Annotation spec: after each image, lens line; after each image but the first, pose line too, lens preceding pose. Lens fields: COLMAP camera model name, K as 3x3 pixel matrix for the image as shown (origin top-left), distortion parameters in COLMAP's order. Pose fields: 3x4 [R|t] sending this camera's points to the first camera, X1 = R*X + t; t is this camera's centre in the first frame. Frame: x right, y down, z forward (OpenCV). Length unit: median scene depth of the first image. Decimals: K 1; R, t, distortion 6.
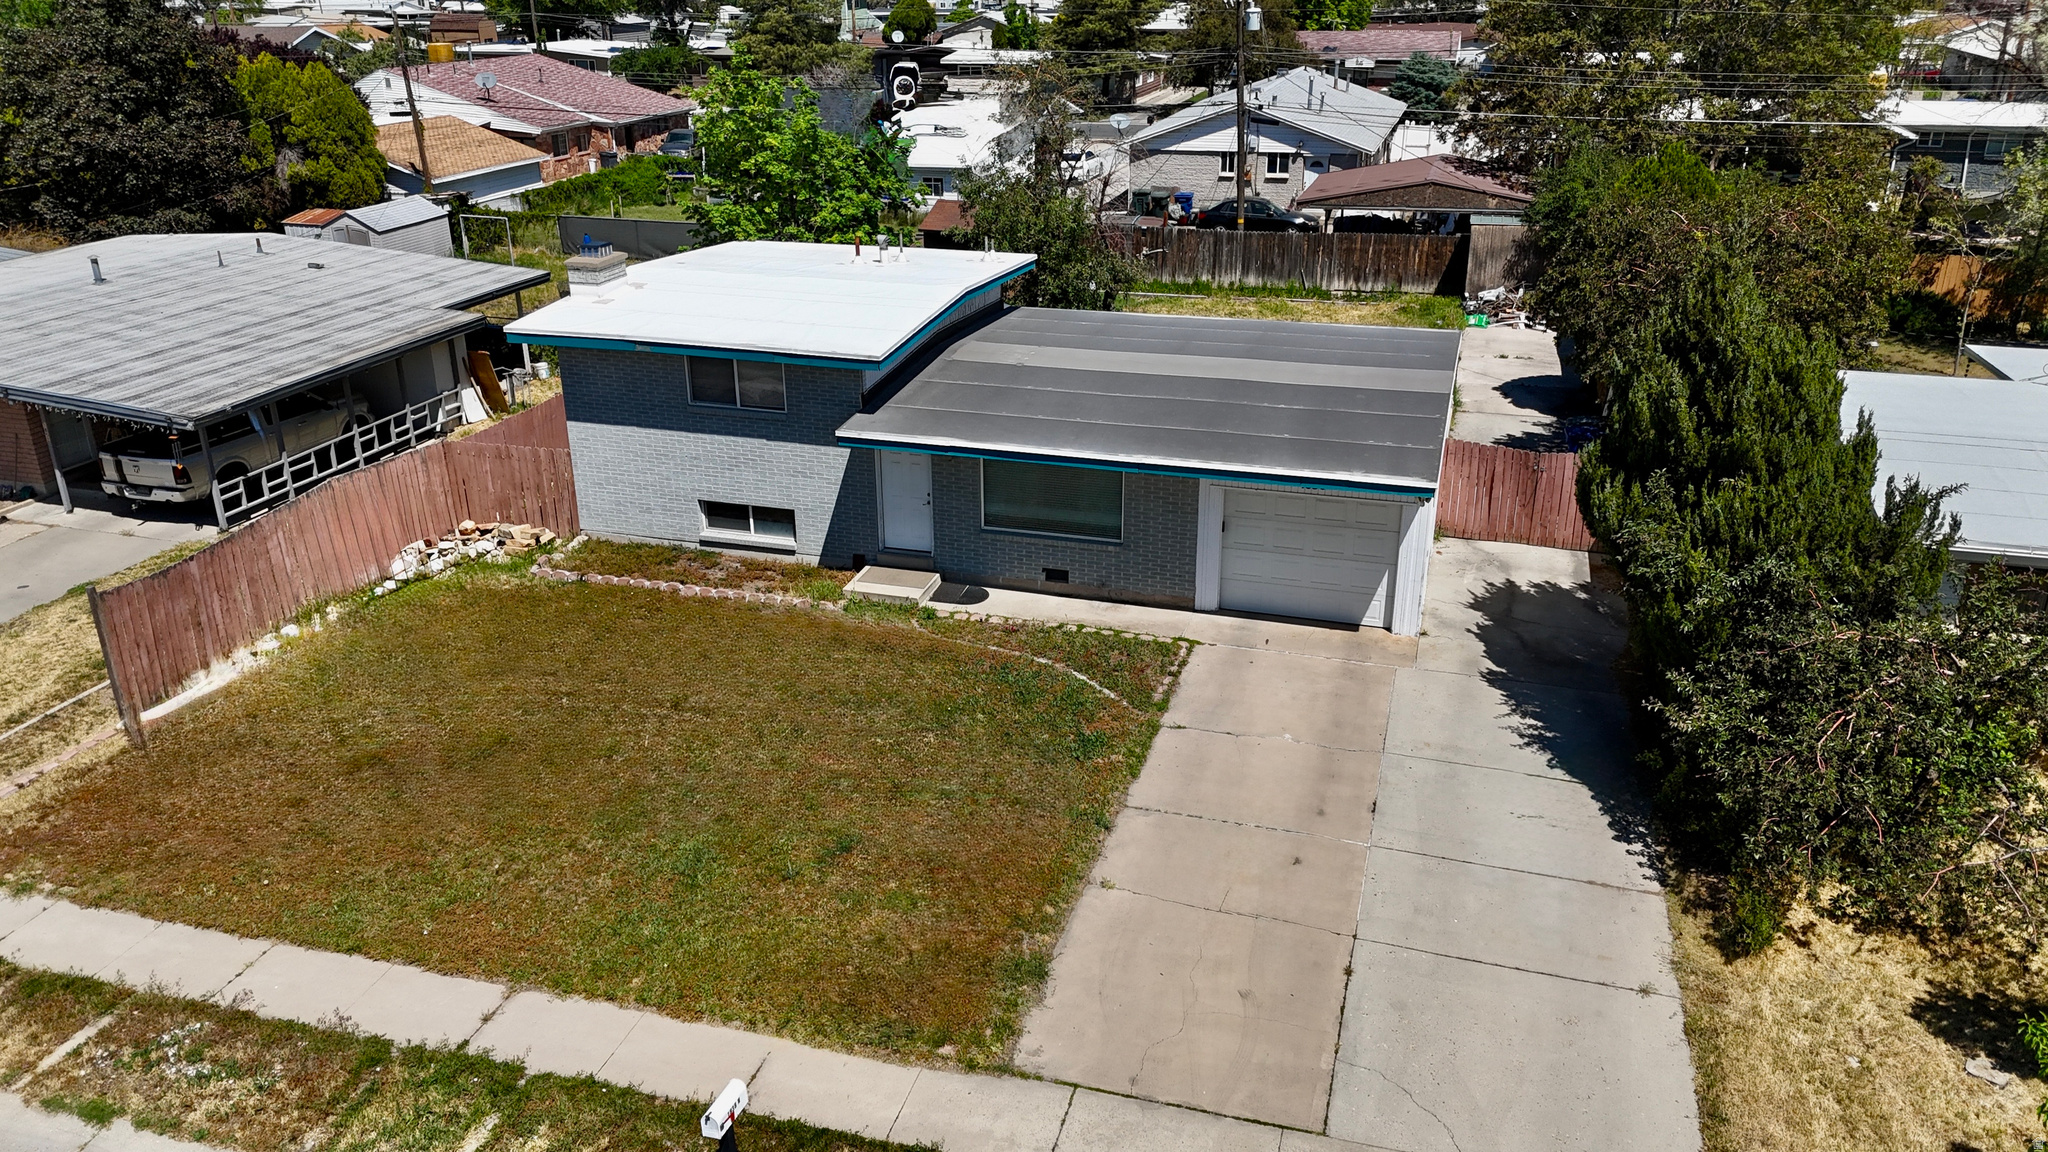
lens RADIAL K [[1499.4, 0, 1031.1], [0, 1499.4, 568.9], [0, 0, 1]] dist [0.064952, -0.066645]
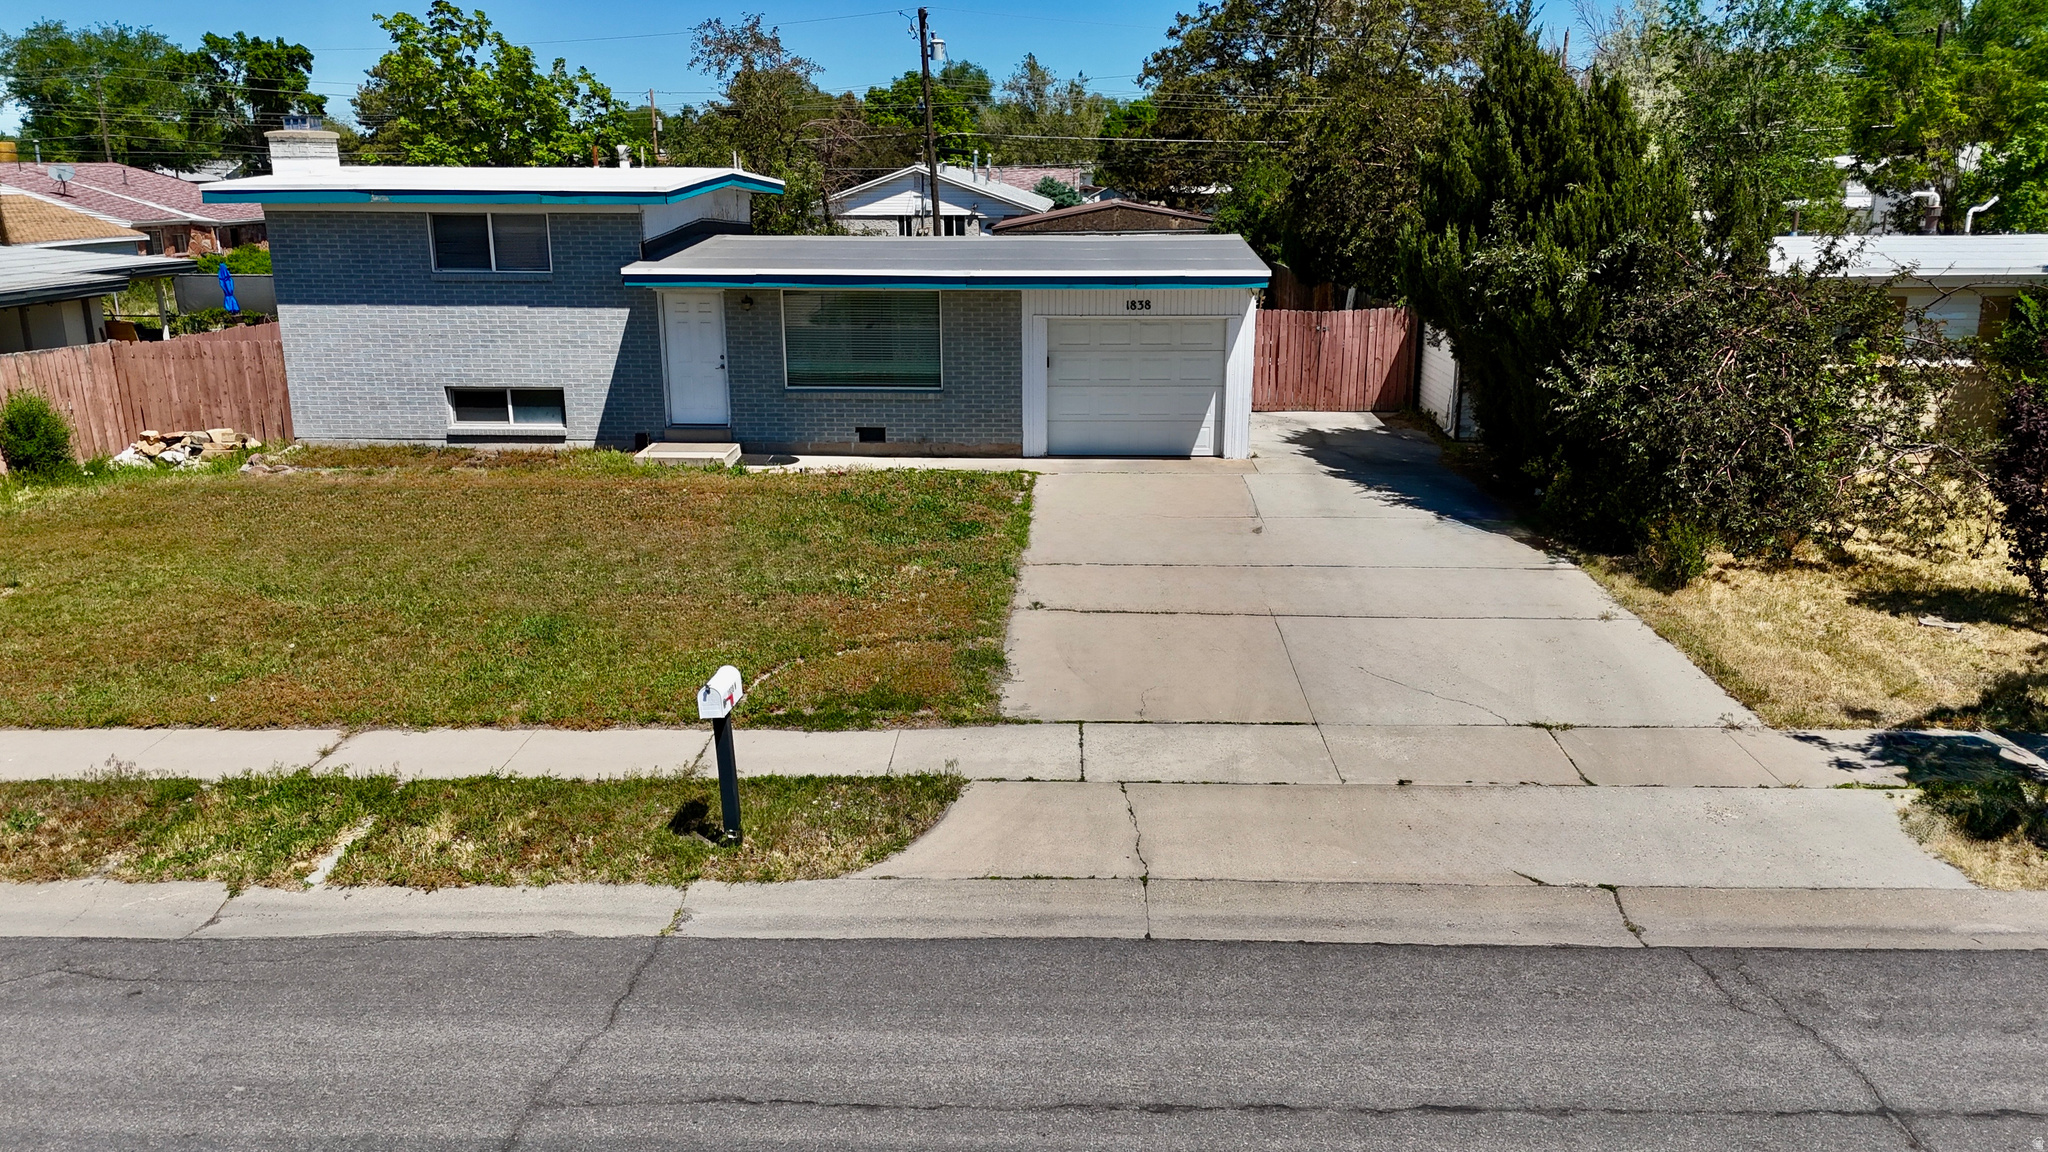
lens RADIAL K [[1499.4, 0, 1031.1], [0, 1499.4, 568.9], [0, 0, 1]] dist [0.064952, -0.066645]
pose [[0.967434, -0.062290, 0.245340, -0.118160], [0.093718, 0.988512, -0.118576, 0.202654], [-0.235135, 0.137707, 0.962158, 0.089361]]
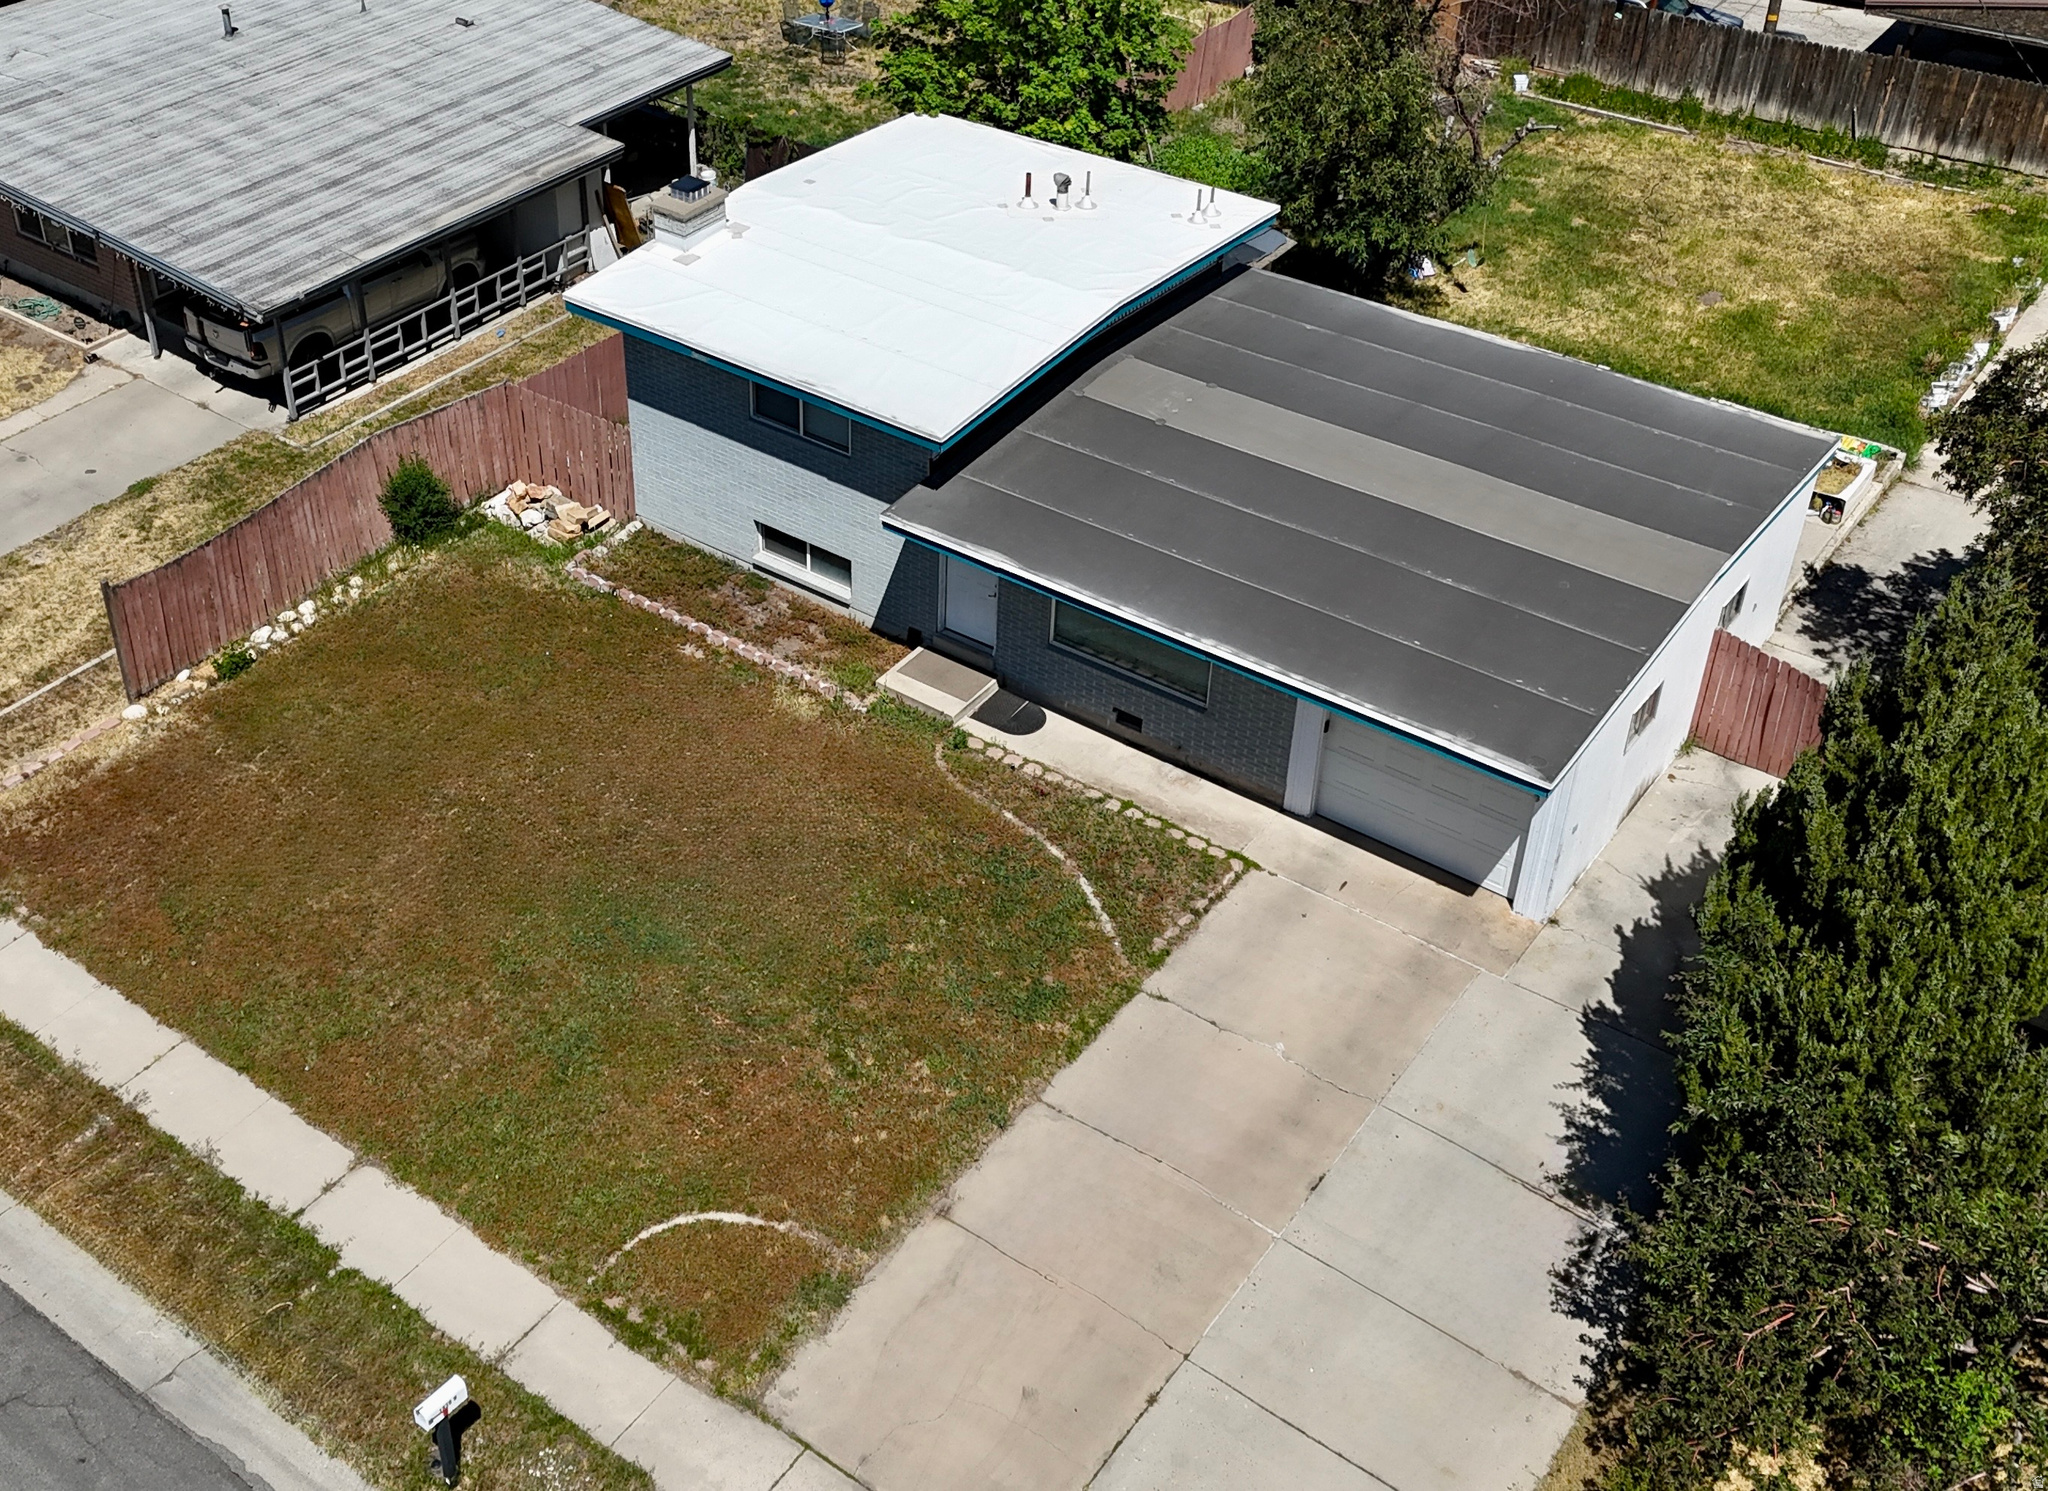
lens RADIAL K [[2200.3, 0, 844.4], [0, 2200.3, 646.9], [0, 0, 1]] dist [0.055691, -0.045317]
pose [[0.930612, 0.210348, -0.299525, 0.215529], [-0.136749, 0.958918, 0.248550, -0.300263], [0.339502, -0.190344, 0.921145, -0.132108]]
